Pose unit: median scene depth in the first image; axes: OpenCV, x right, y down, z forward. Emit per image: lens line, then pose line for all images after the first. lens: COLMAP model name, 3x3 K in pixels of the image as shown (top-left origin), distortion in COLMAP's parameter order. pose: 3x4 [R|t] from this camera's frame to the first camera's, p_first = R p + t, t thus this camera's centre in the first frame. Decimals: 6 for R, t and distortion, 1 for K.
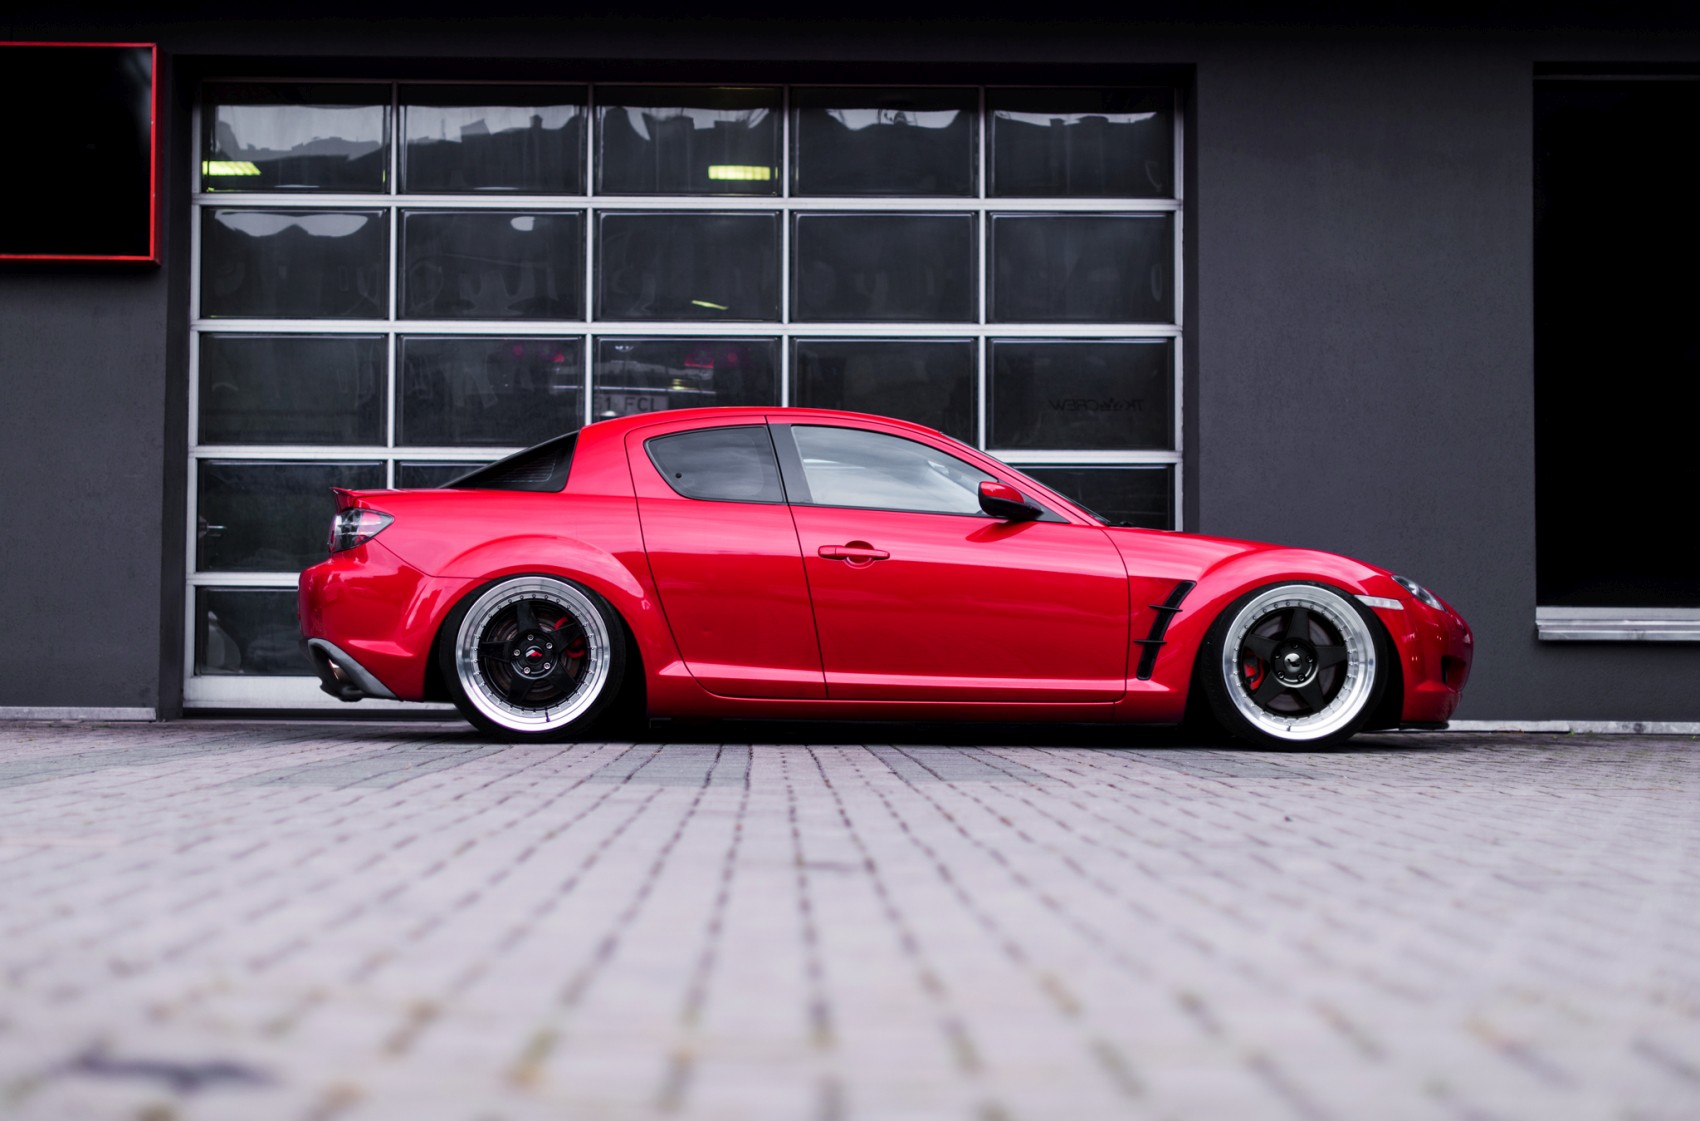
lens RADIAL K [[2726.2, 0, 754.1], [0, 2726.2, 451.8], [0, 0, 1]] dist [0.129024, 0.000060]
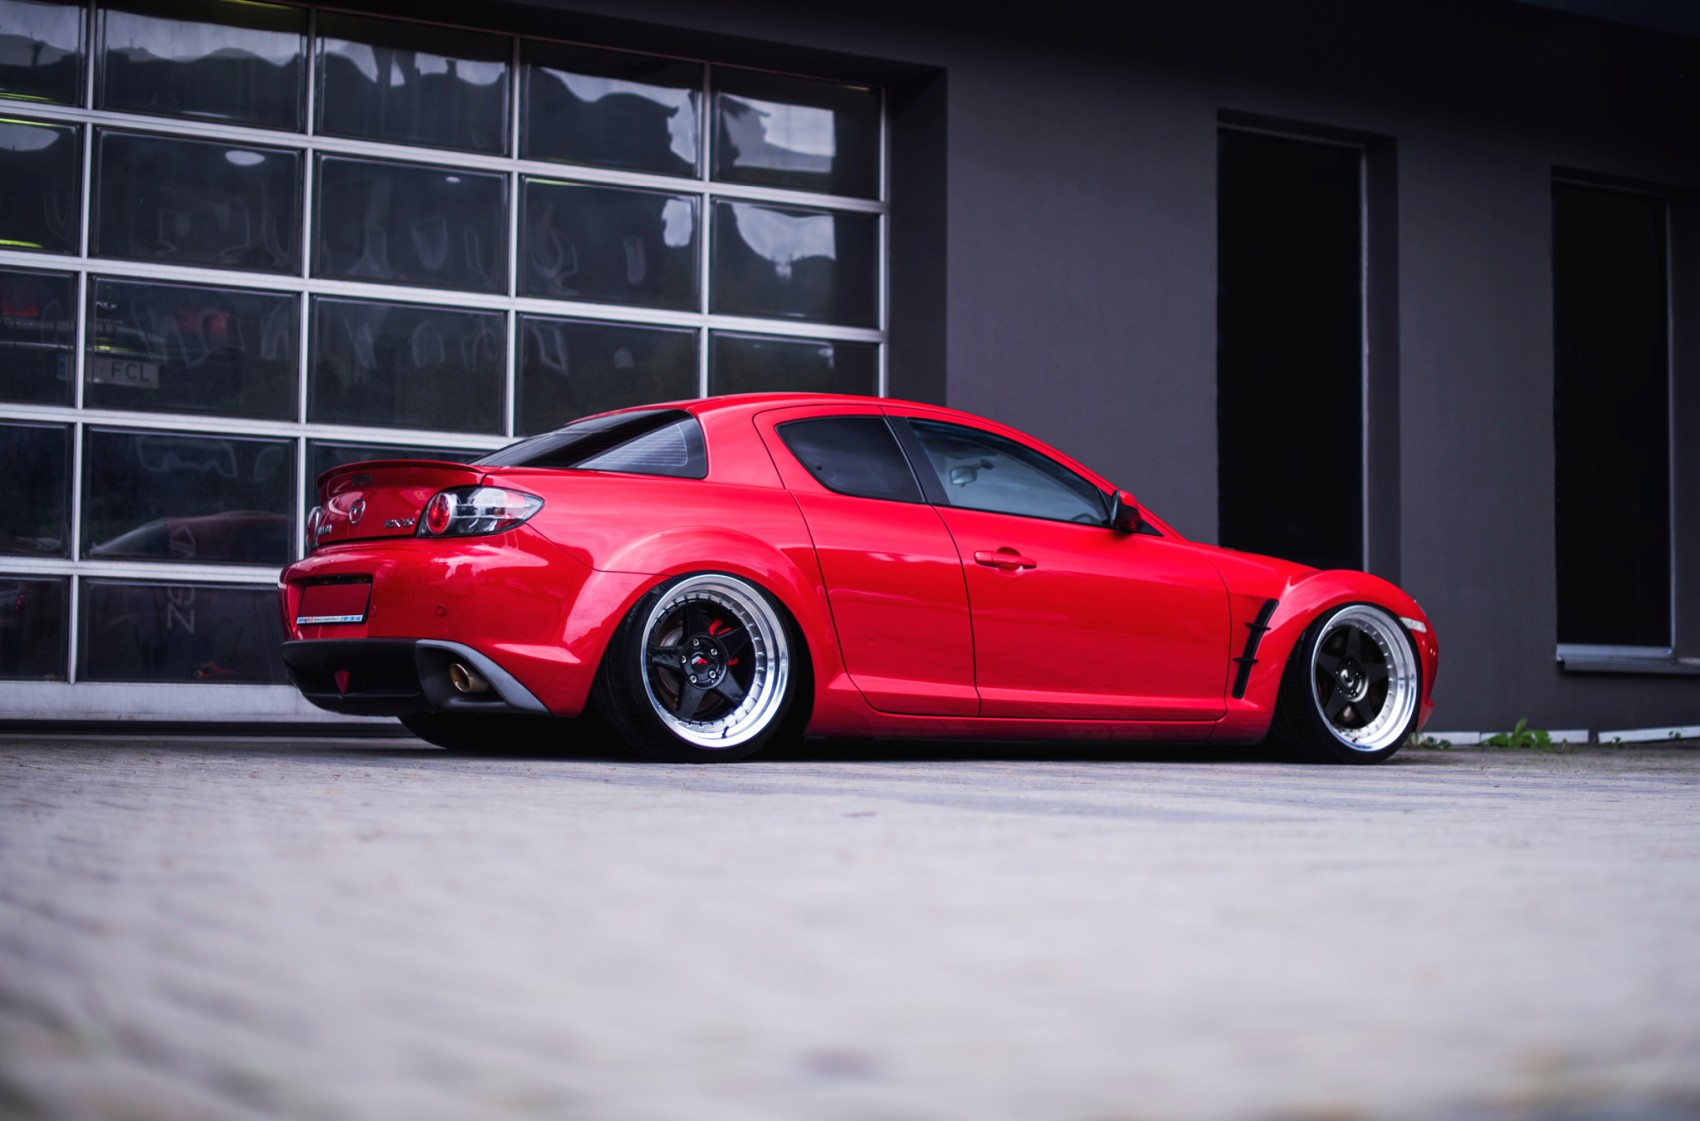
lens RADIAL K [[2723.4, 0, 850.0], [0, 2723.4, 560.5], [0, 0, 1]] dist [-0.120467, 0.002103]
pose [[0.857855, 0.031233, 0.512941, -0.480714], [-0.051263, 0.998374, 0.024942, 0.016579], [-0.511328, -0.047691, 0.858061, 0.223824]]
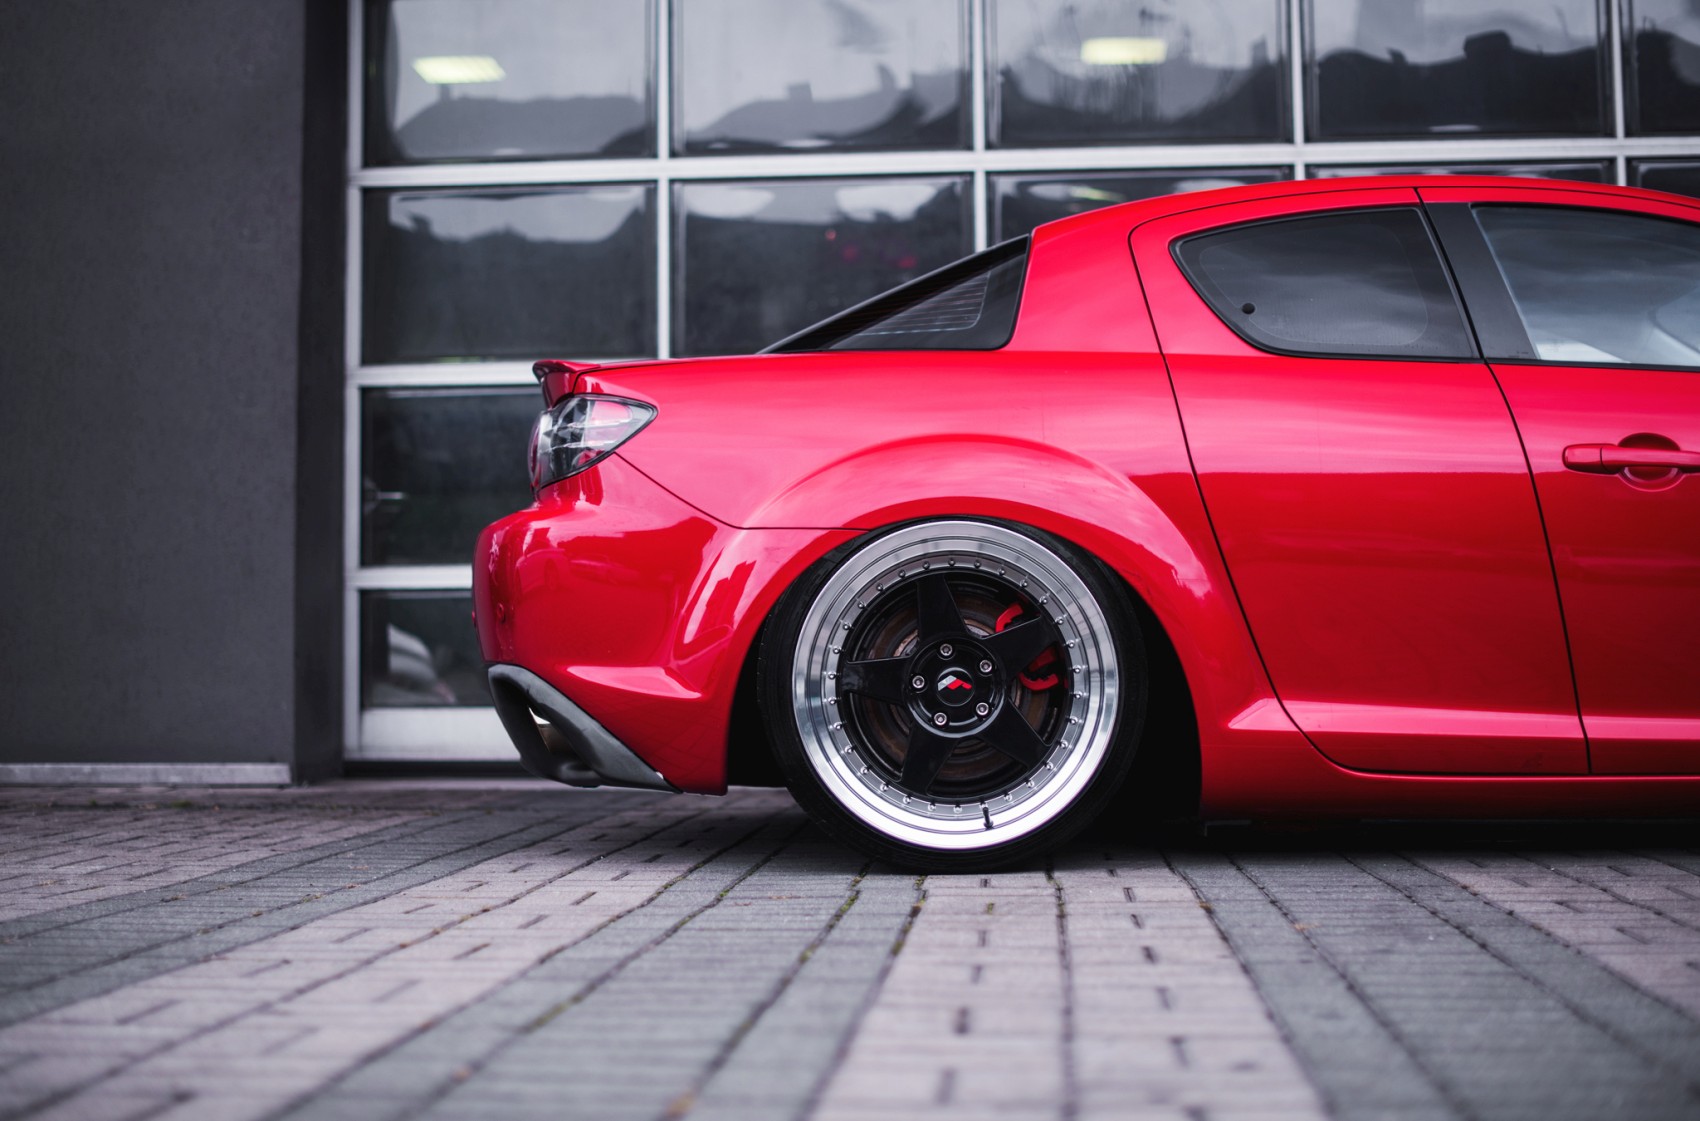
lens RADIAL K [[2723.4, 0, 850.0], [0, 2723.4, 560.5], [0, 0, 1]] dist [-0.120467, 0.002103]
pose [[0.997088, -0.021329, -0.073221, -0.063304], [0.023208, 0.999420, 0.024903, 0.039305], [0.072647, -0.026530, 0.997005, 0.524514]]
